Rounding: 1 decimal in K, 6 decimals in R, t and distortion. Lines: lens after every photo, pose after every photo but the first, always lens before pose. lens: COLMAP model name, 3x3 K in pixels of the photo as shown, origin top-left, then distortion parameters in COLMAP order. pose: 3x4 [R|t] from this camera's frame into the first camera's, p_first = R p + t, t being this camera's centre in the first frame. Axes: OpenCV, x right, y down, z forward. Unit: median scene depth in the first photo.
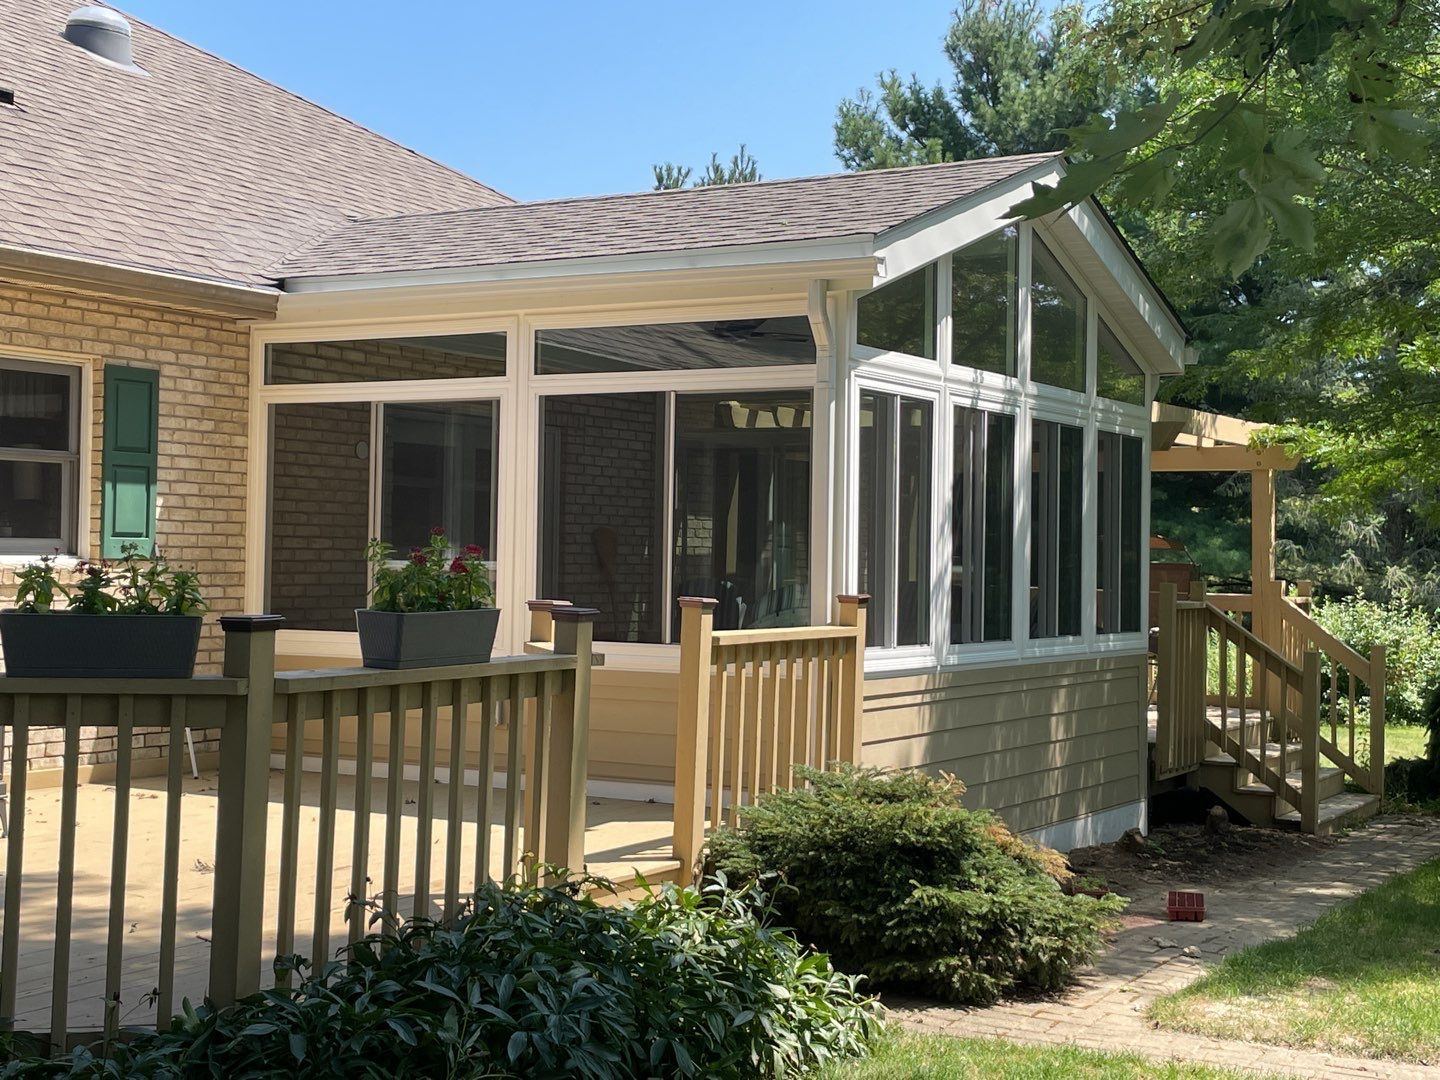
lens RADIAL K [[2142.9, 0, 725.1], [0, 2142.9, 530.6], [0, 0, 1]] dist [0.084986, 0.000000]
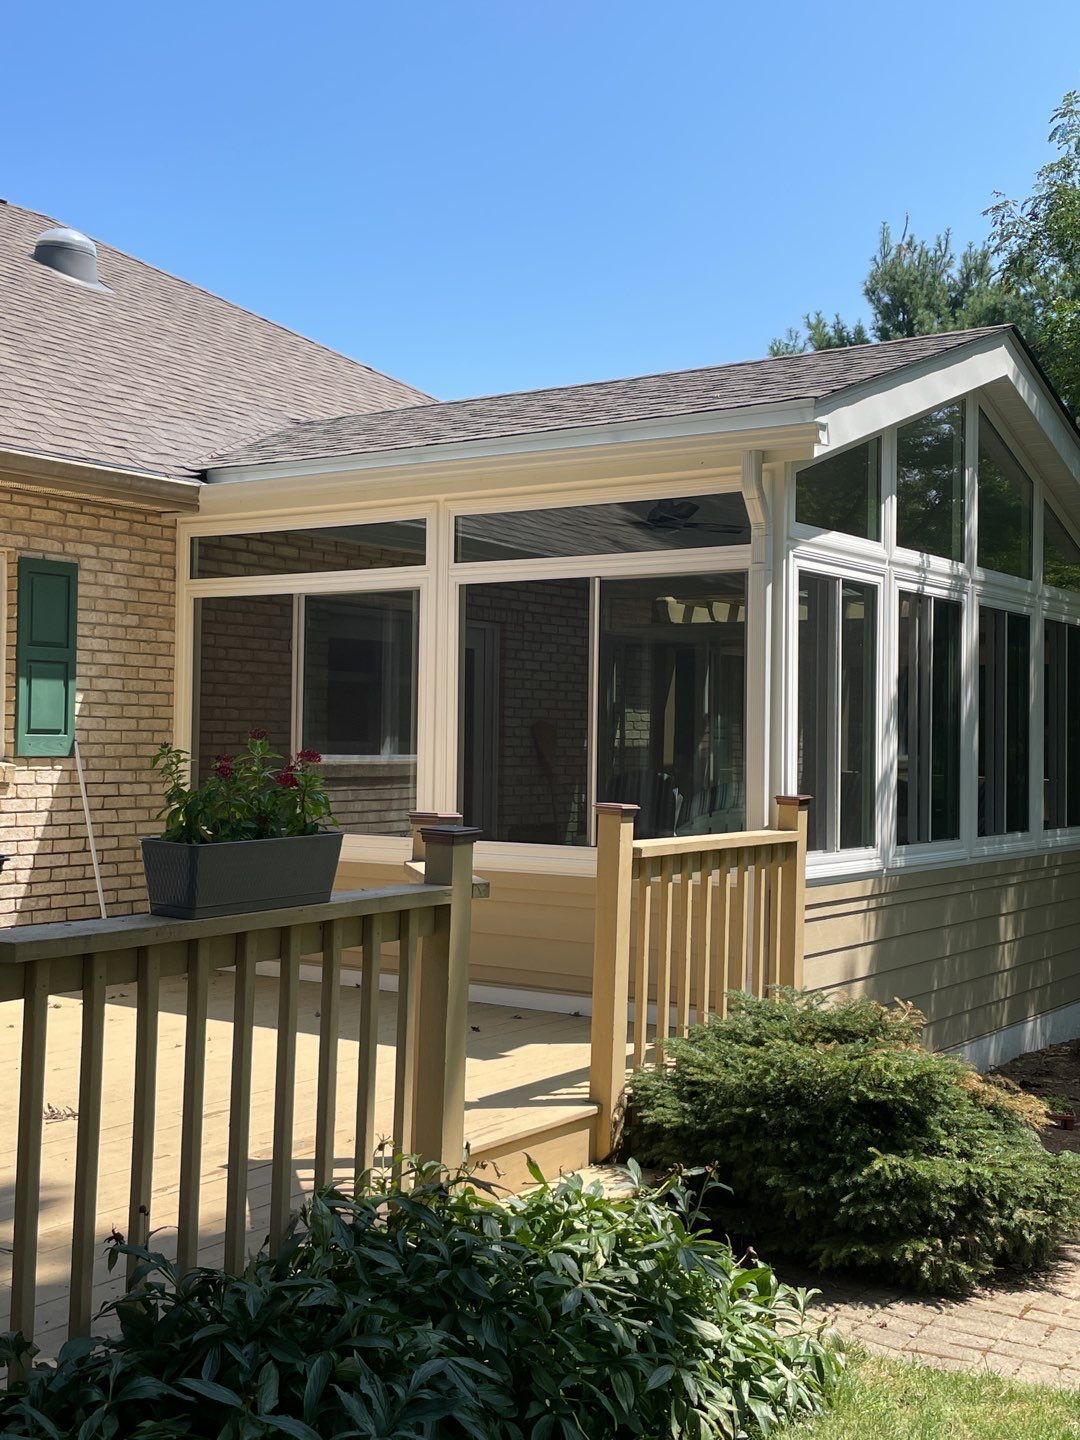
lens RADIAL K [[1754.3, 0, 547.7], [0, 1754.3, 708.4], [0, 0, 1]] dist [0.072919, 0.000000]
pose [[0.997335, -0.004594, -0.072816, 0.009189], [0.004146, 0.999972, -0.006295, -0.002620], [0.072843, 0.005976, 0.997326, 0.220216]]
